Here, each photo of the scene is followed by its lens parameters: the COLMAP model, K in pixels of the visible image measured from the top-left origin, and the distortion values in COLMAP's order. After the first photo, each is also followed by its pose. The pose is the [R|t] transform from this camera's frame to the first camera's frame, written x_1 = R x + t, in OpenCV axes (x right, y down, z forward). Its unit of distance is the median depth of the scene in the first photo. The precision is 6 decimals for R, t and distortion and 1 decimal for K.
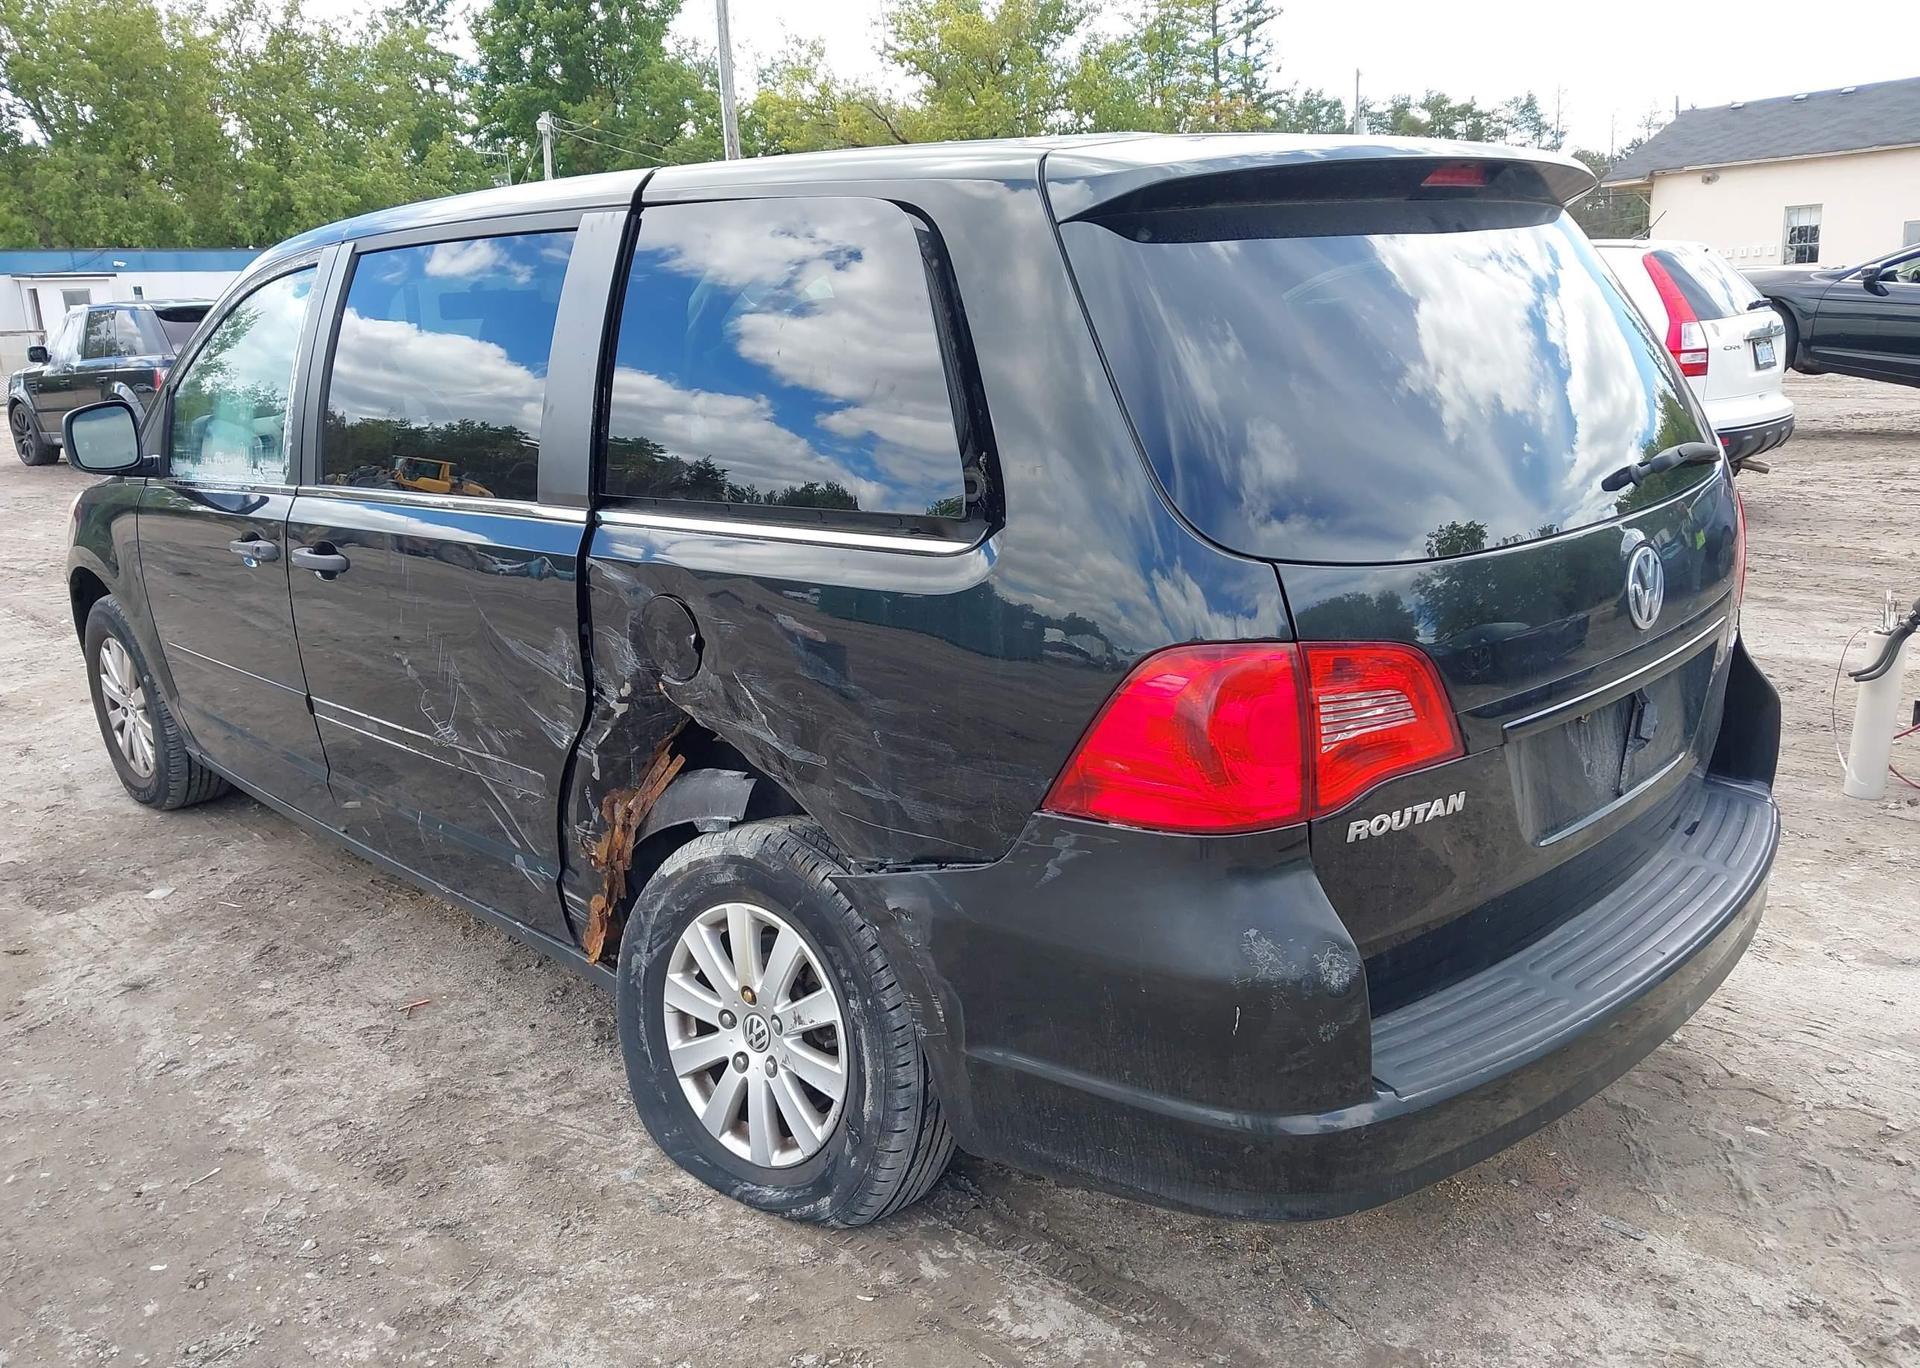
lens RADIAL K [[1531.8, 0, 954.5], [0, 1531.8, 677.9], [0, 0, 1]] dist [0.005159, 0.001410]
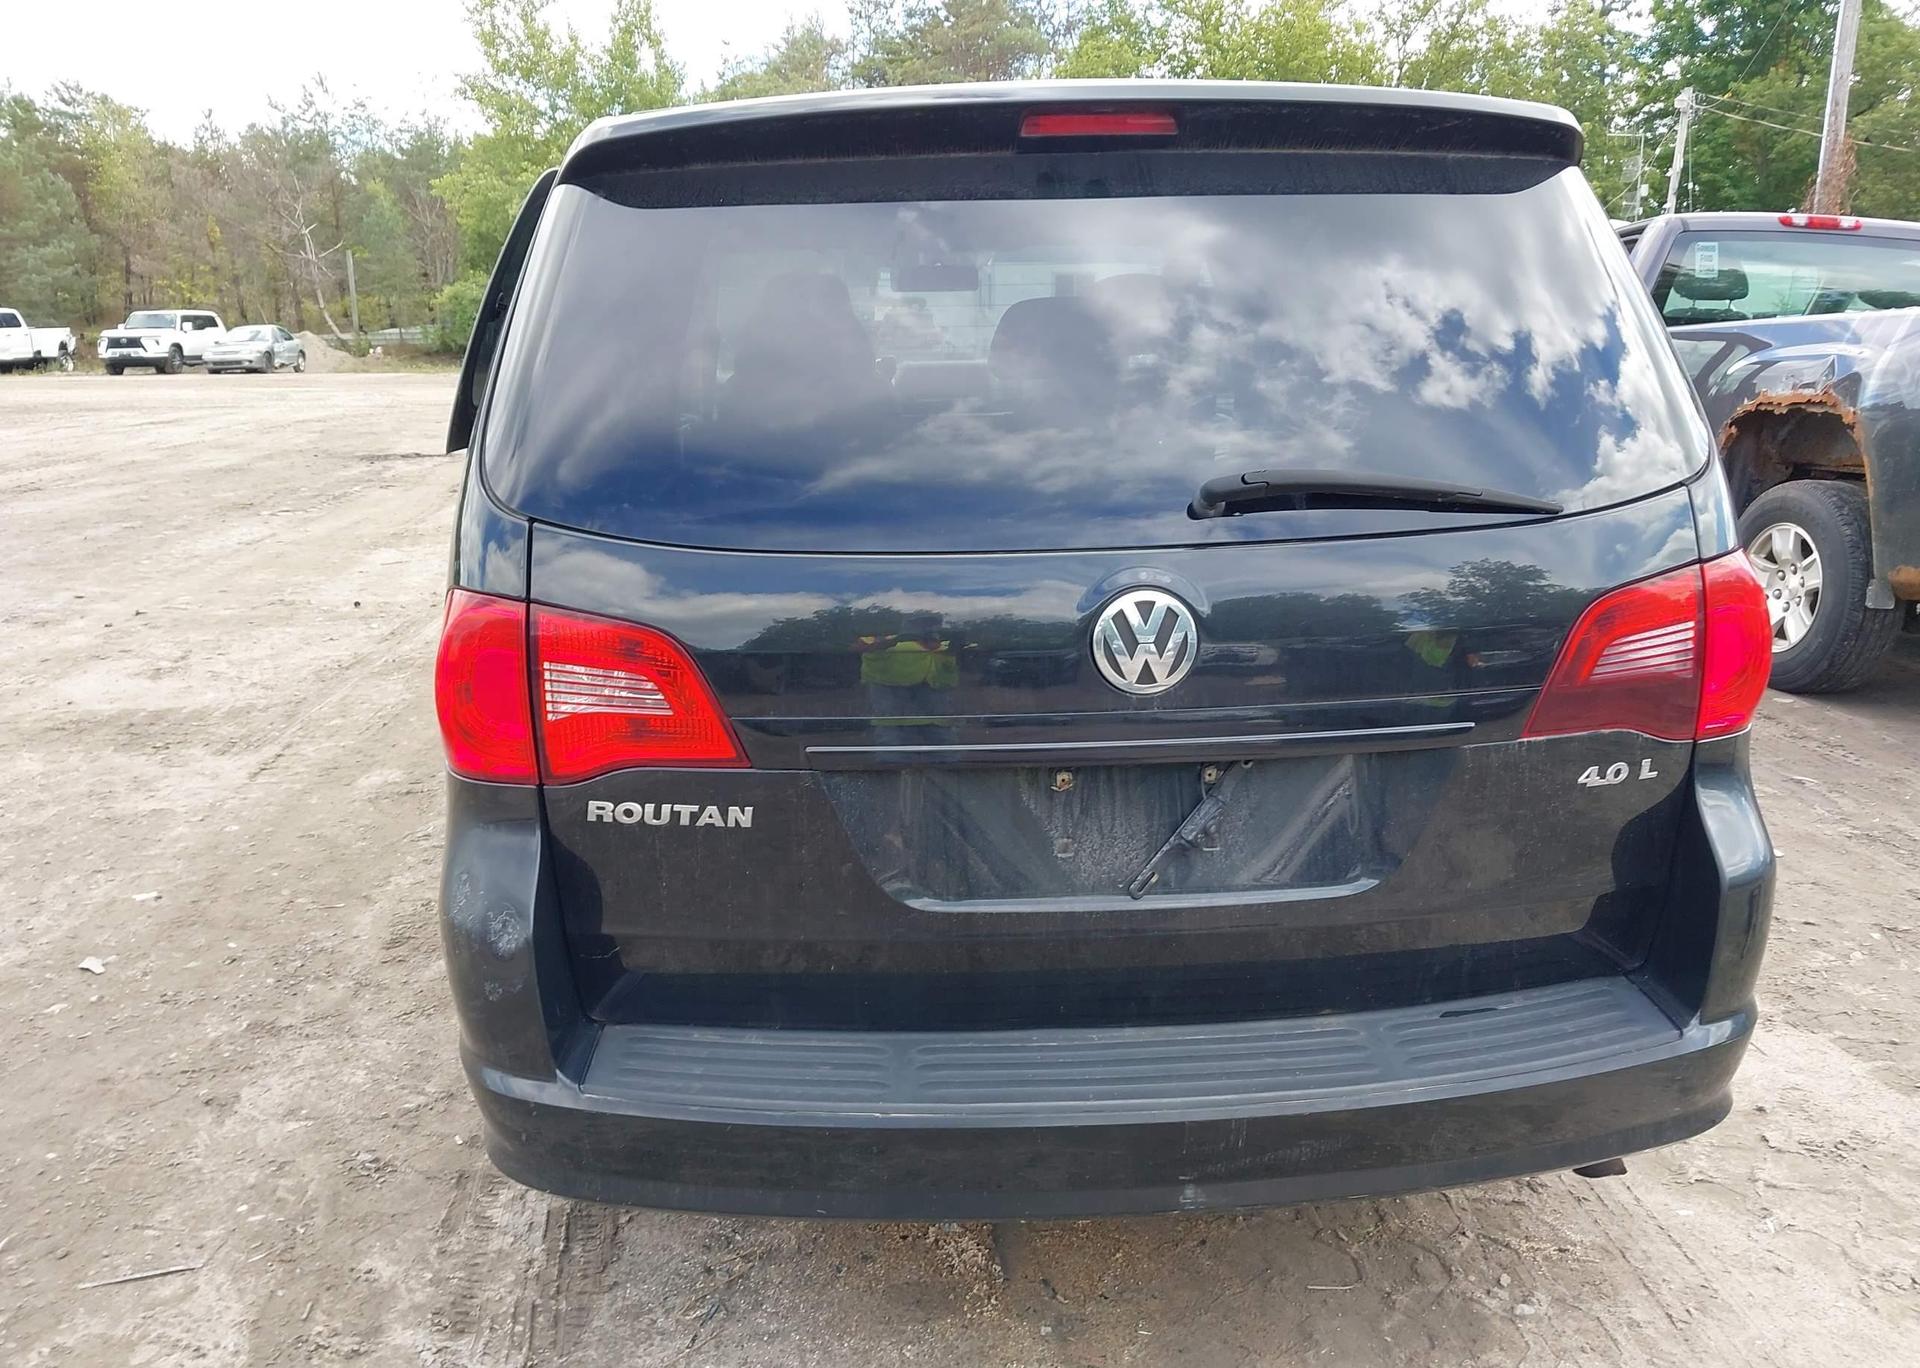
lens RADIAL K [[1525.9, 0, 923.3], [0, 1525.9, 669.8], [0, 0, 1]] dist [0.010129, -0.002445]
pose [[0.761142, 0.180973, -0.622825, 0.733671], [-0.178770, 0.981624, 0.066757, -0.064876], [0.623461, 0.060531, 0.779508, 0.271286]]
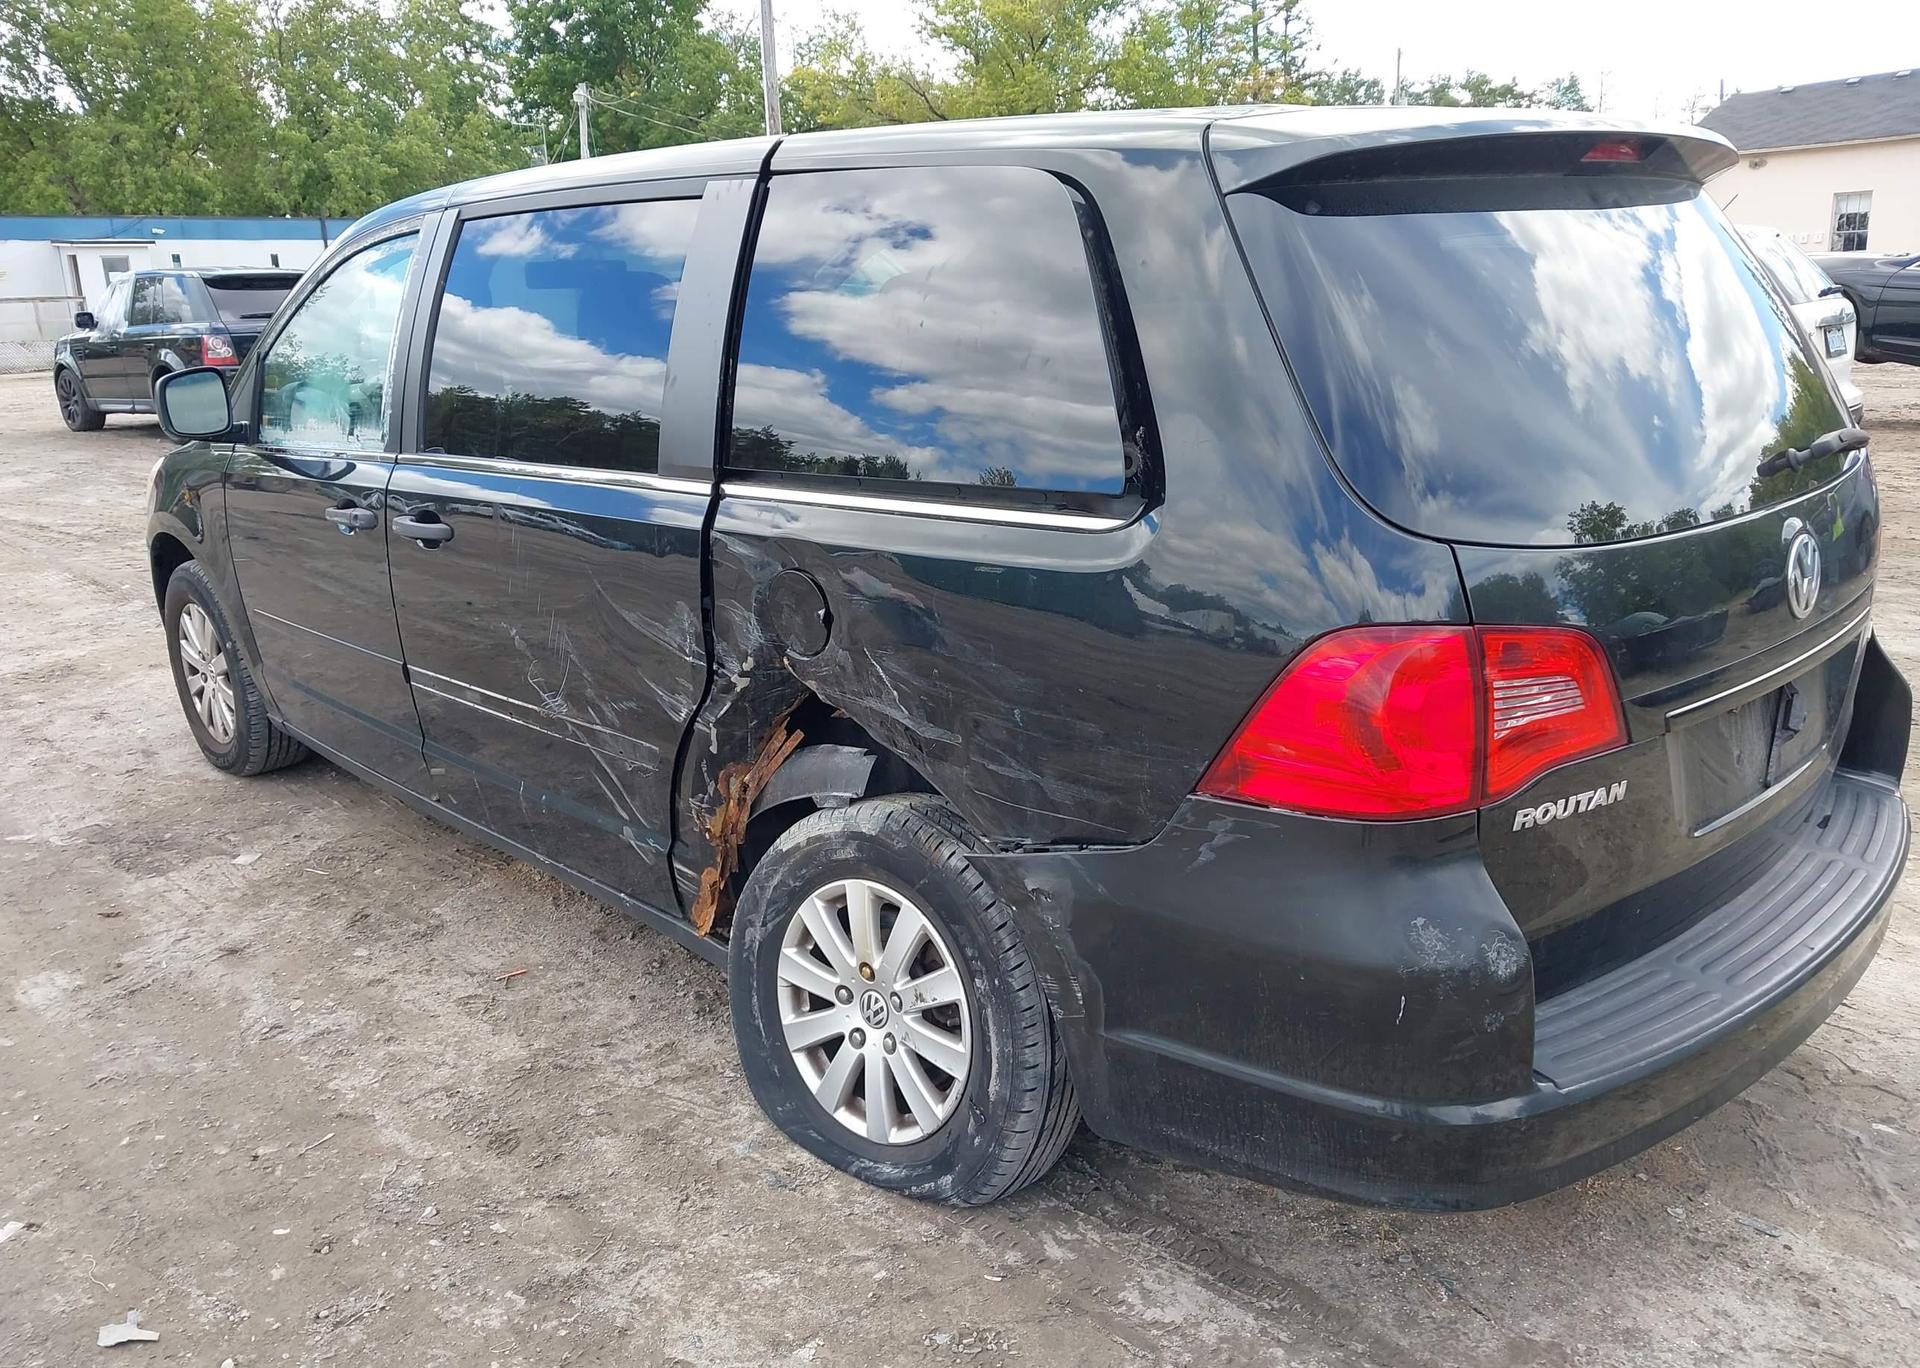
lens RADIAL K [[1525.9, 0, 954.7], [0, 1525.9, 681.4], [0, 0, 1]] dist [0.010129, -0.002445]
pose [[0.999769, 0.015967, -0.014402, -0.065114], [-0.015728, 0.999739, 0.016595, 0.000673], [0.014663, -0.016364, 0.999759, 0.011251]]
